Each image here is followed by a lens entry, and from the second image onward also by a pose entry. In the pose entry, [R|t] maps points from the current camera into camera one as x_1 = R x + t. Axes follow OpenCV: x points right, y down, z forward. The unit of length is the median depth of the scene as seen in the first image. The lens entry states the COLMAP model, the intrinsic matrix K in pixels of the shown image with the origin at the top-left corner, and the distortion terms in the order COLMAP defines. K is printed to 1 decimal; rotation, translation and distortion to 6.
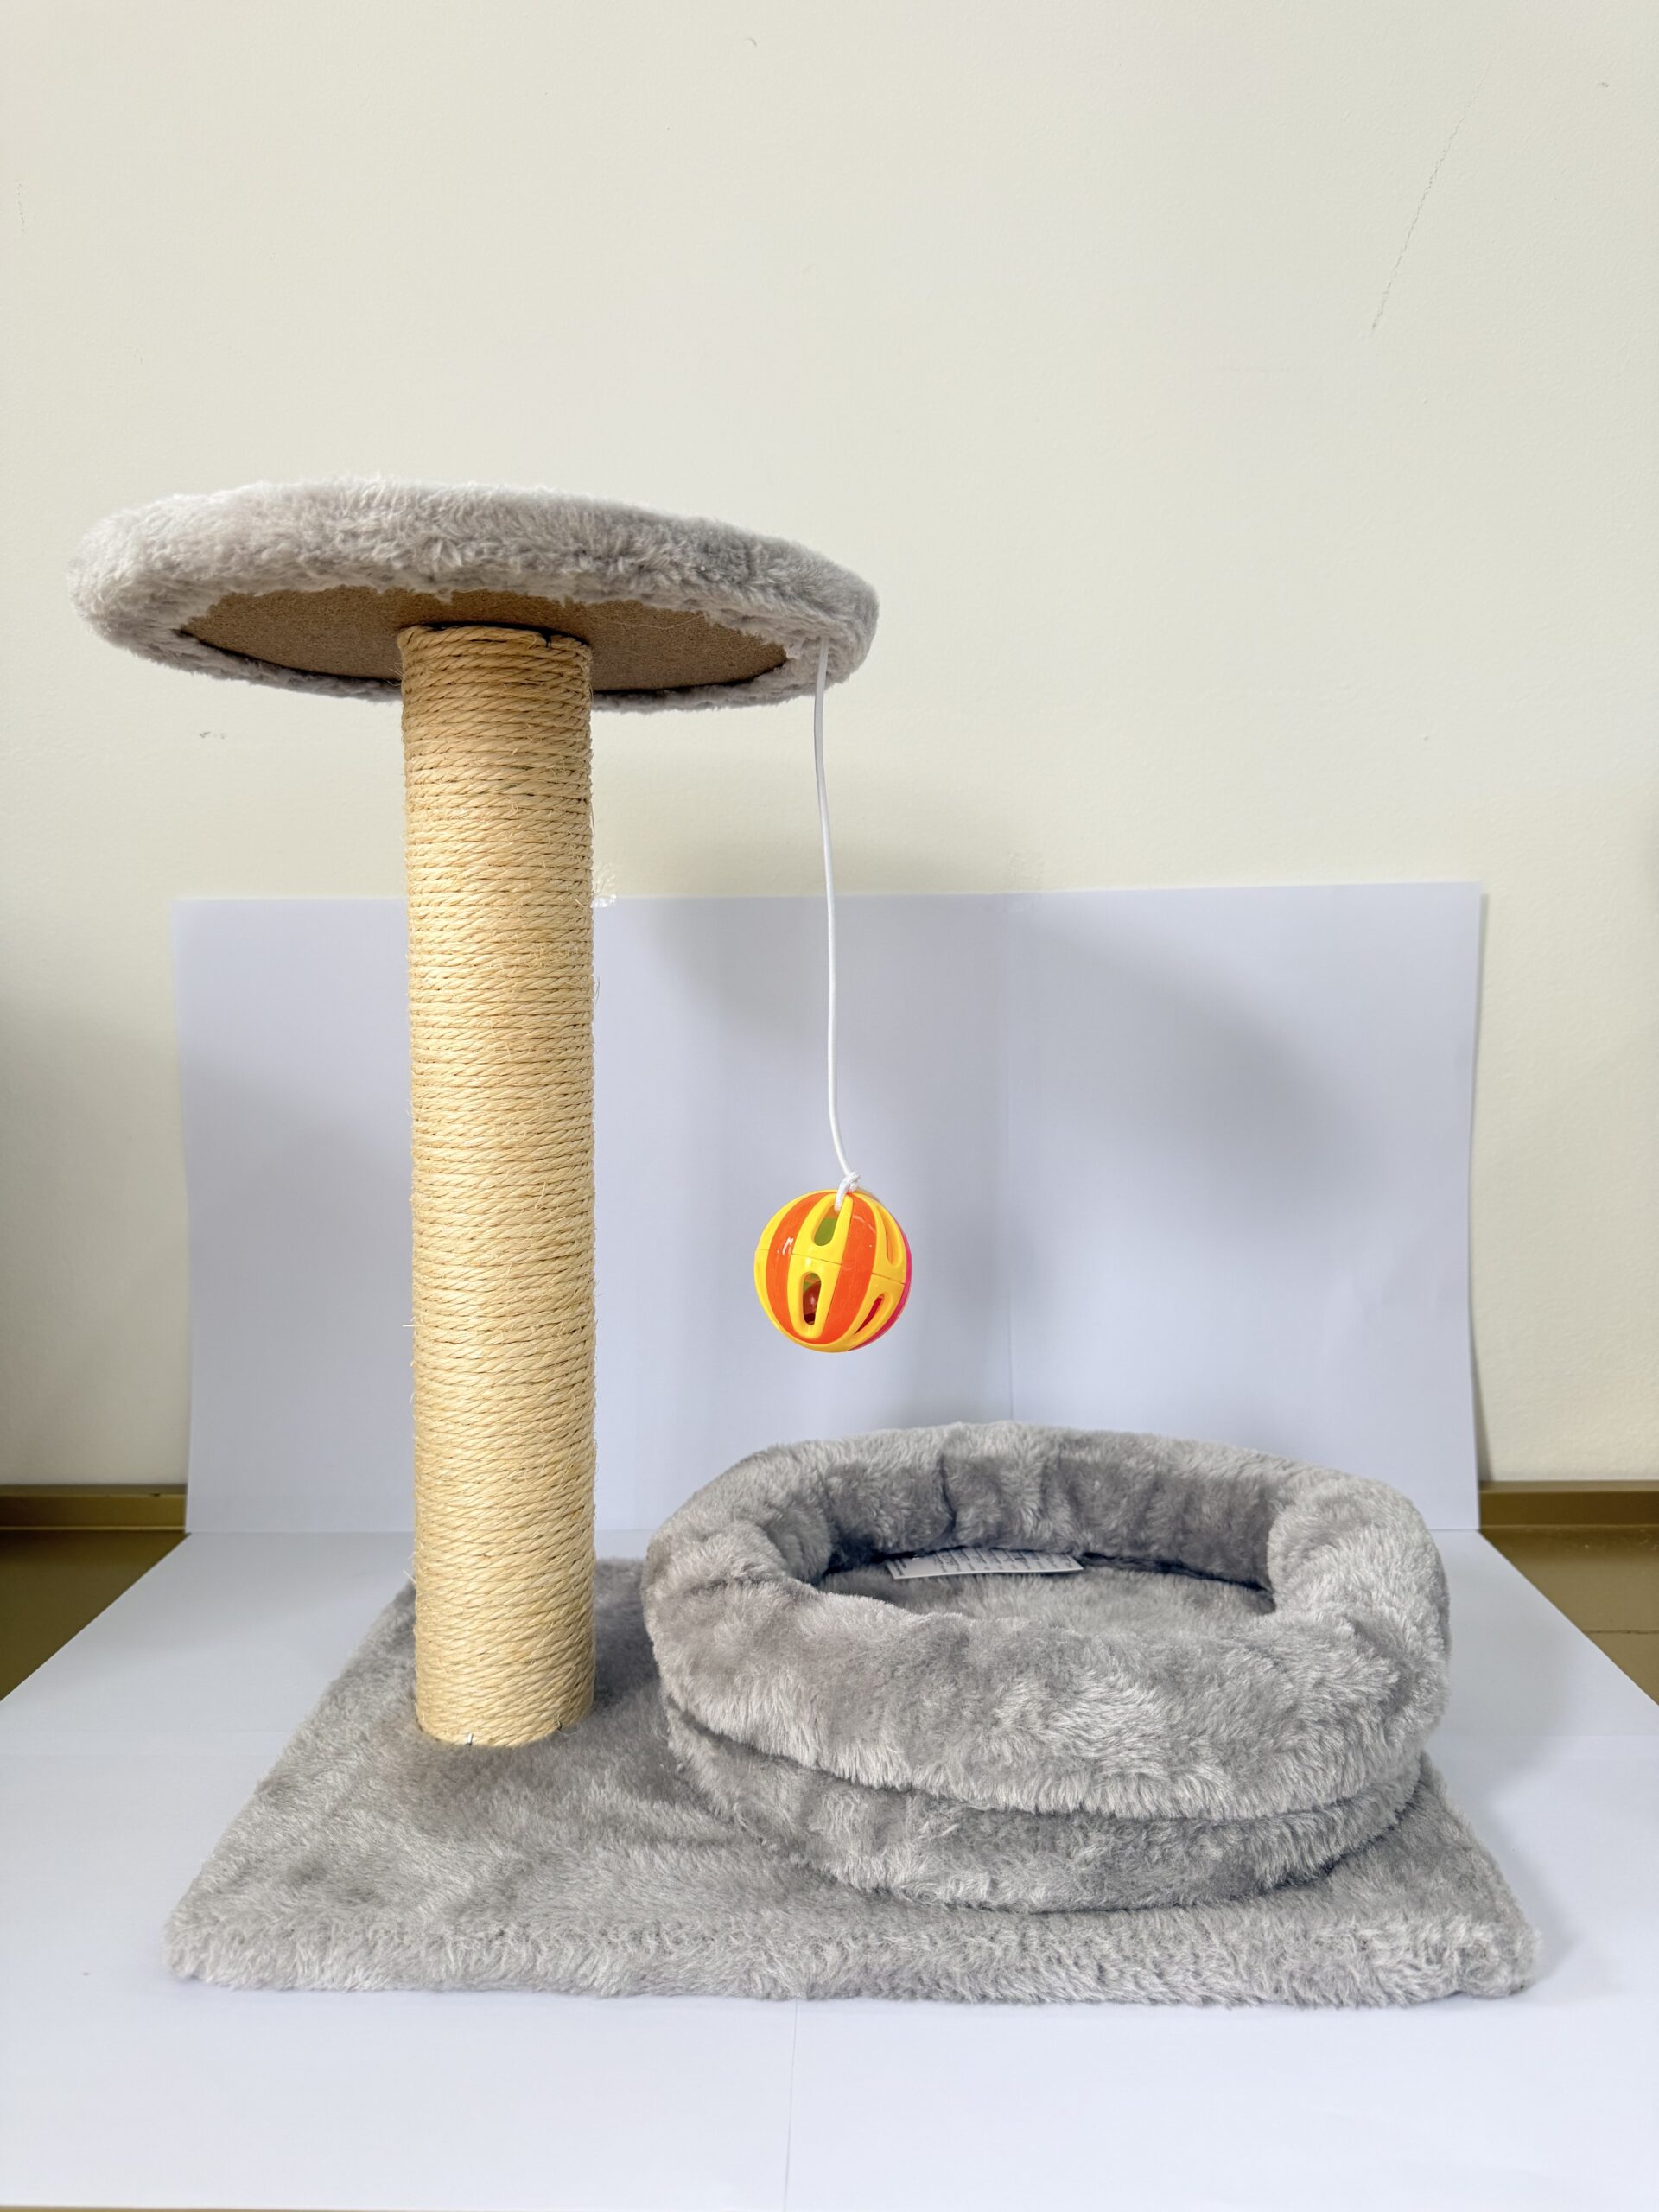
lens RADIAL K [[1620.8, 0, 793.3], [0, 1620.8, 1109.8], [0, 0, 1]] dist [0.062494, -0.035344]
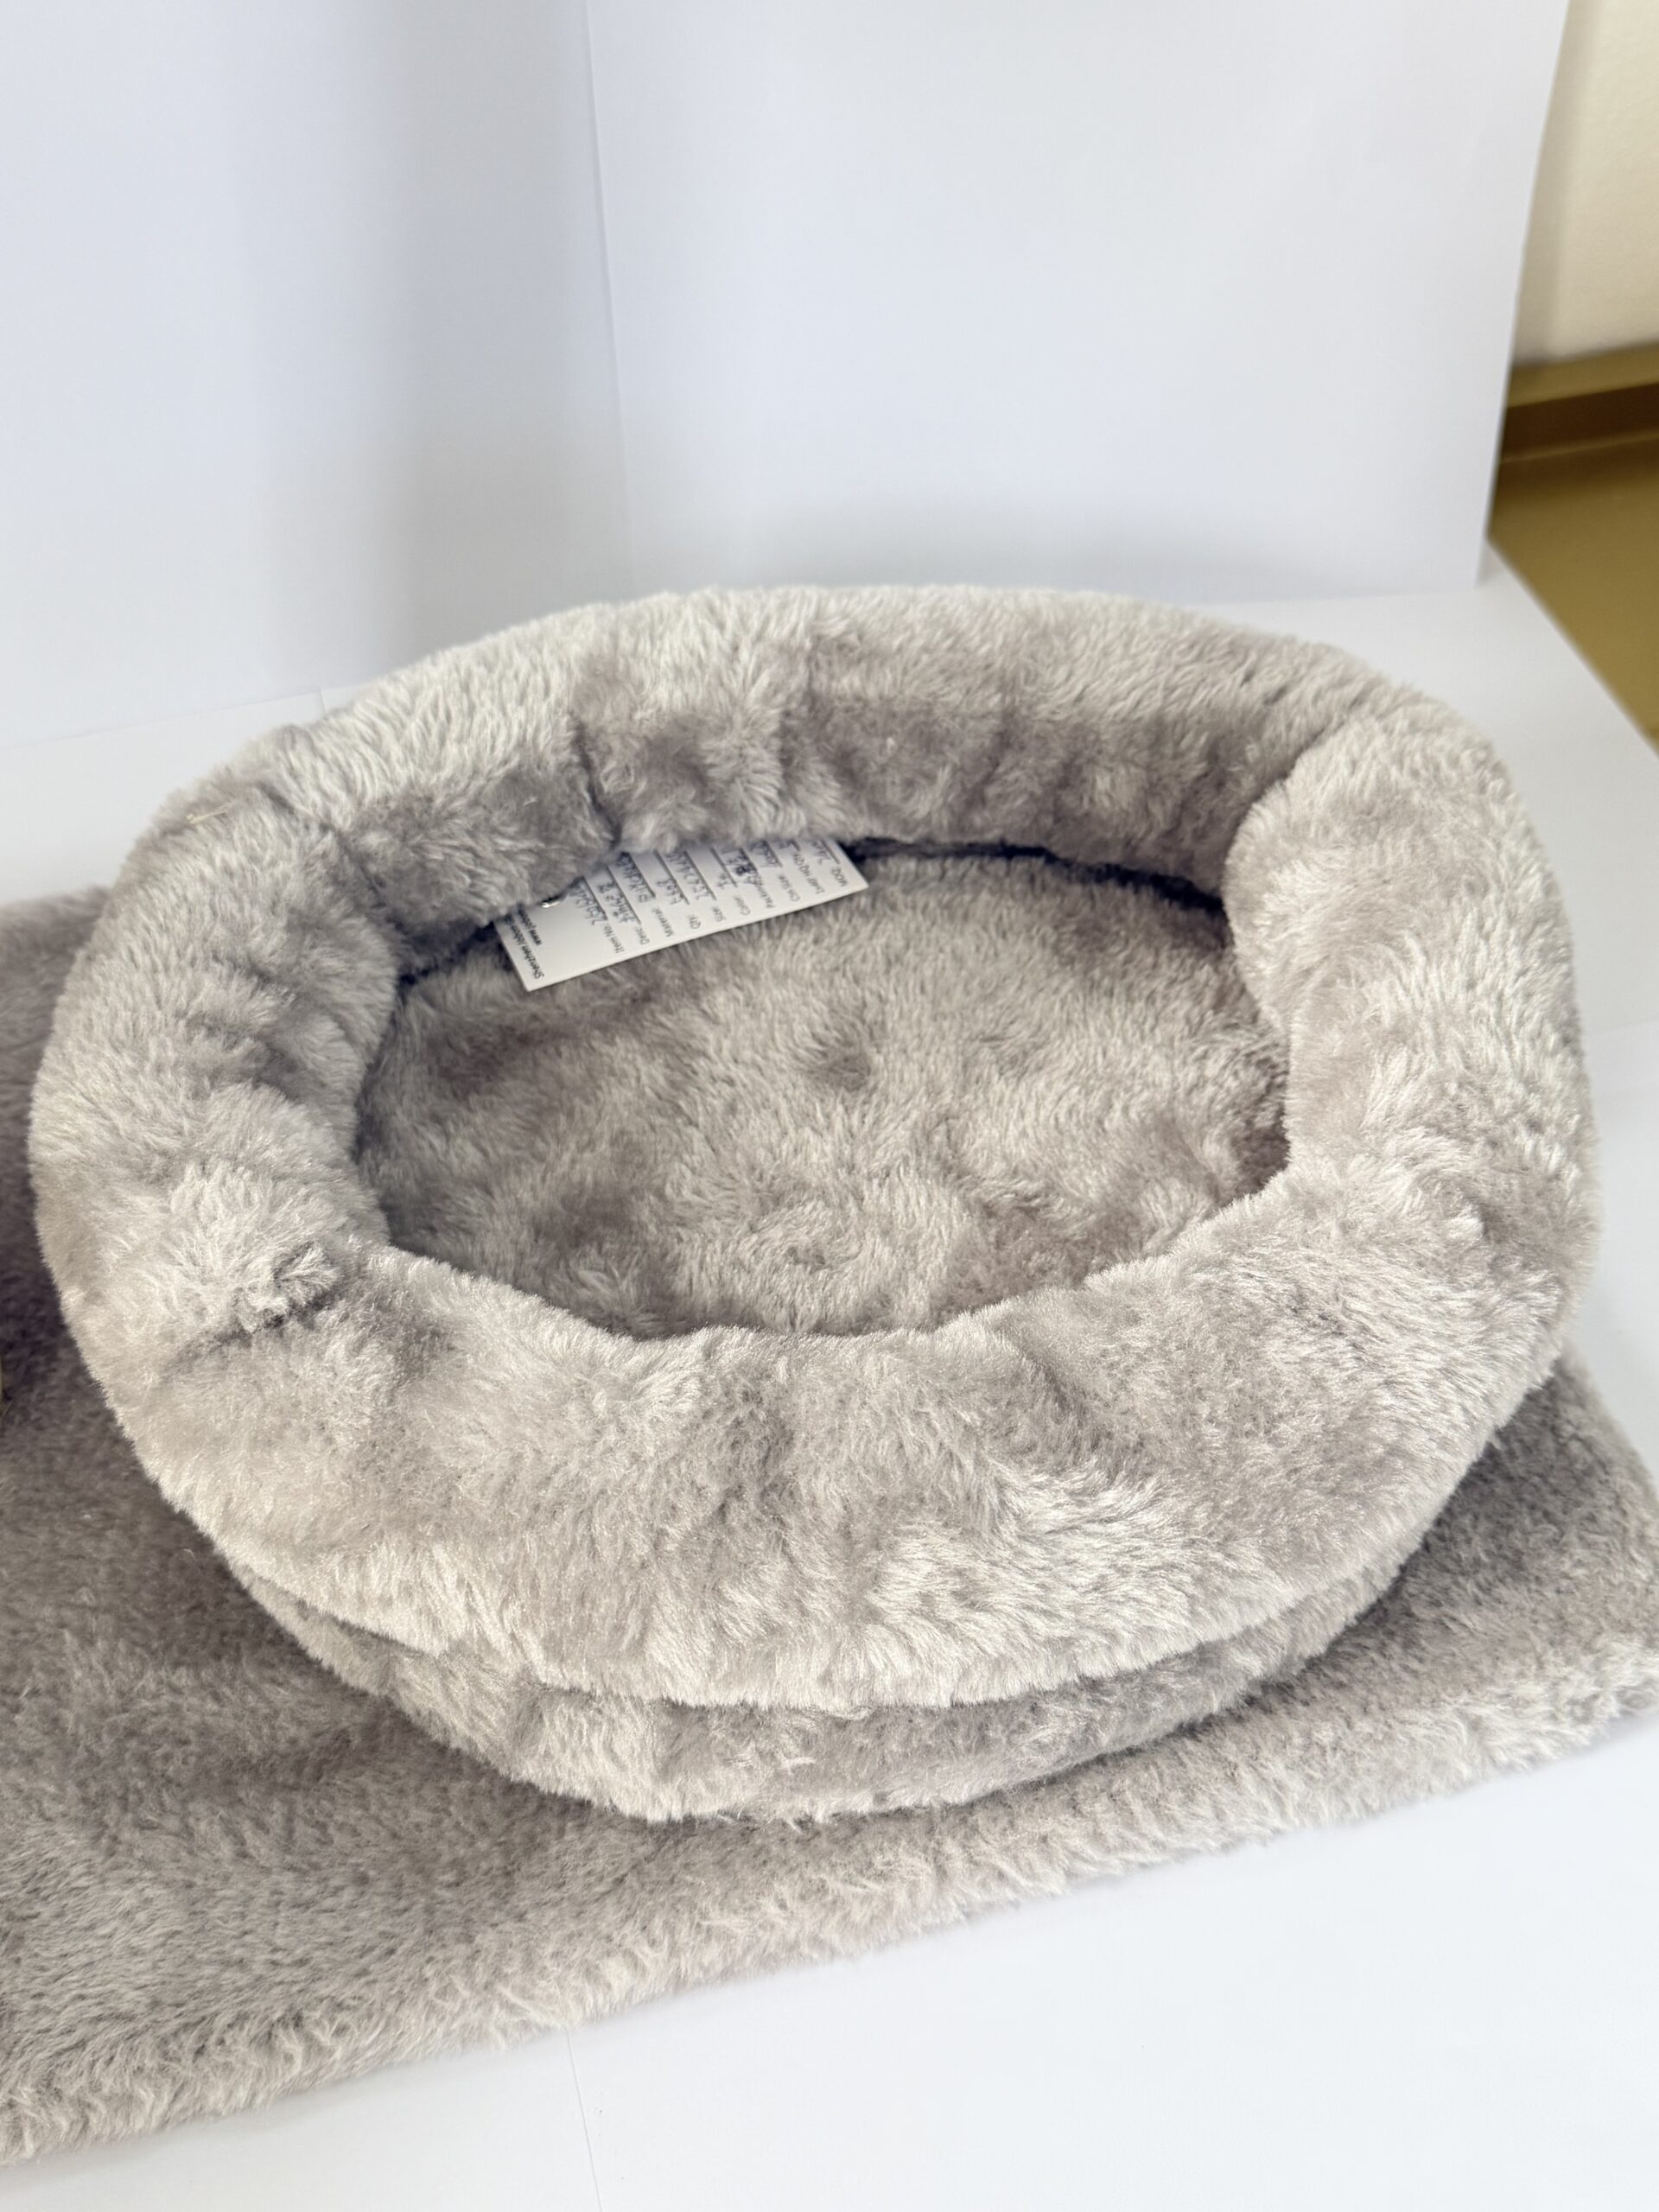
lens RADIAL K [[2234.5, 0, 828.4], [0, 2234.5, 1093.8], [0, 0, 1]] dist [0.036310, 0.000000]
pose [[0.954371, -0.226733, 0.194338, 0.009014], [0.037696, 0.737047, 0.674789, -0.184838], [-0.296233, -0.636674, 0.711964, 0.507768]]
